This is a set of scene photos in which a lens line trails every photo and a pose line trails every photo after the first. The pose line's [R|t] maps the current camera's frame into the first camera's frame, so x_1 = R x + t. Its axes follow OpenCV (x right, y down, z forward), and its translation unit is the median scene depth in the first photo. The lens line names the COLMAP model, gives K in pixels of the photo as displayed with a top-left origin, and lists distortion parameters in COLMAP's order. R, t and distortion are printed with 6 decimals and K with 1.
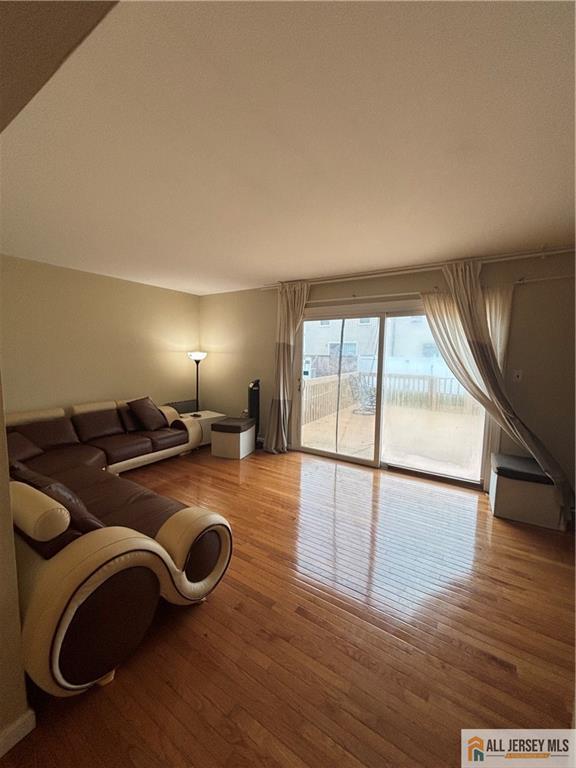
lens RADIAL K [[308.7, 0, 284.8], [0, 308.7, 383.1], [0, 0, 1]] dist [-0.000725, -0.000202]
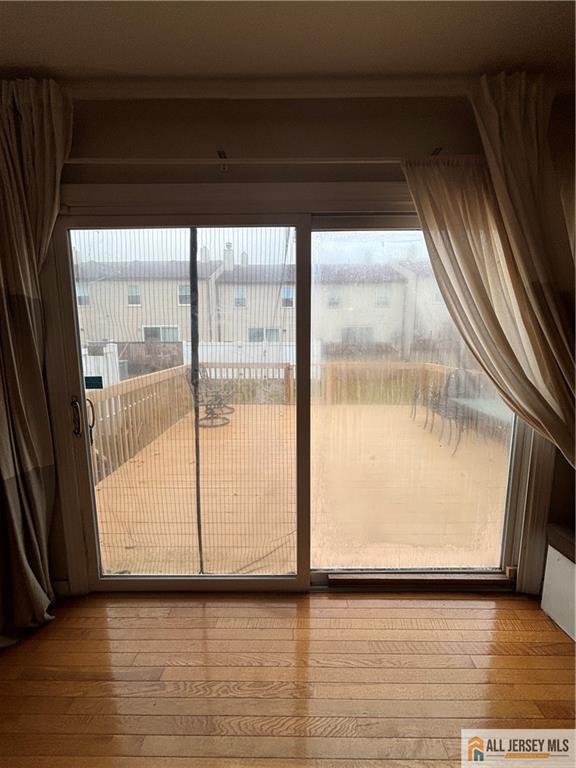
lens RADIAL K [[308.7, 0, 284.2], [0, 308.7, 385.0], [0, 0, 1]] dist [-0.000725, -0.000202]
pose [[0.844288, -0.092029, 0.527929, 0.068004], [0.065248, 0.995468, 0.069183, -0.041602], [-0.531903, -0.023964, 0.846466, 0.603078]]
